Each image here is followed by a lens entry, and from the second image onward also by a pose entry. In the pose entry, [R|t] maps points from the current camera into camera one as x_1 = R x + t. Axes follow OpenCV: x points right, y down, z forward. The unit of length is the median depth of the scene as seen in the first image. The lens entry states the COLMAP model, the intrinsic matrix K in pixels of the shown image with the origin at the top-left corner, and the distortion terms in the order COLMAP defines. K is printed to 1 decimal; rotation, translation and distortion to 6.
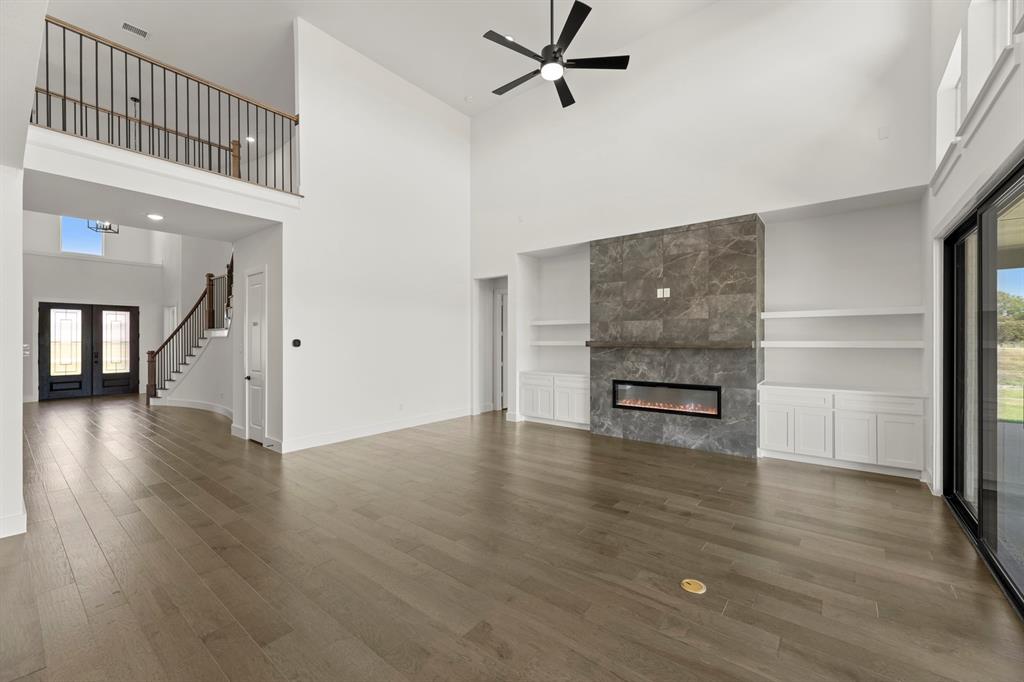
lens RADIAL K [[408.5, 0, 516.5], [0, 408.5, 335.9], [0, 0, 1]] dist [0.003073, 0.000348]
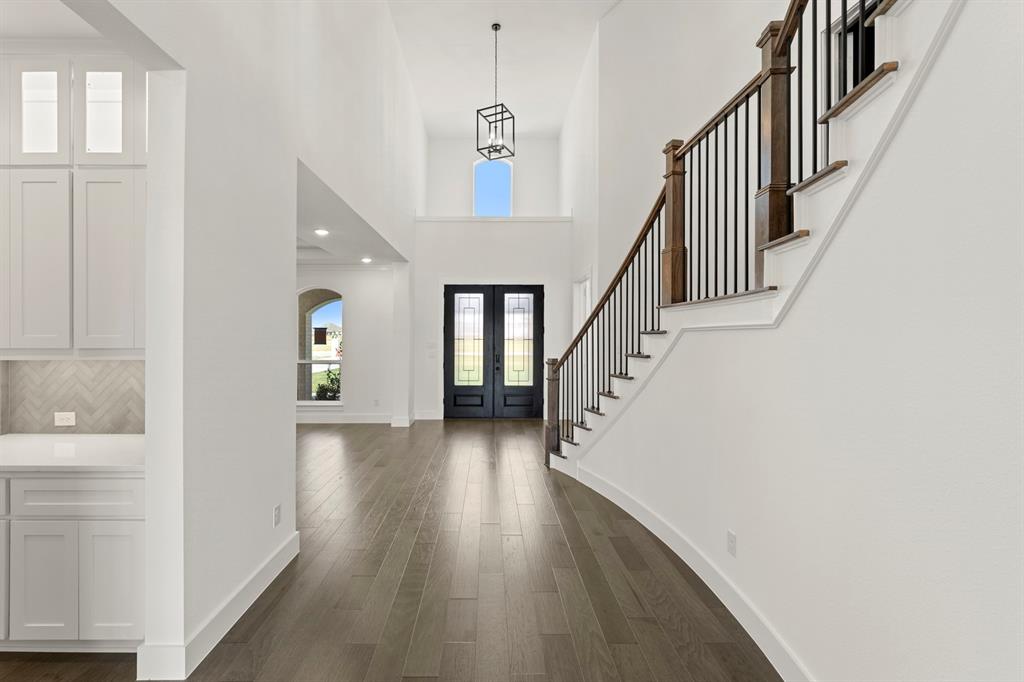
lens RADIAL K [[428.2, 0, 508.8], [0, 428.2, 335.9], [0, 0, 1]] dist [0.000505, 0.000020]
pose [[0.647841, 0.004670, -0.761761, -0.485365], [-0.002960, 0.999989, 0.003614, 0.006535], [0.761770, -0.000087, 0.647847, 0.570076]]
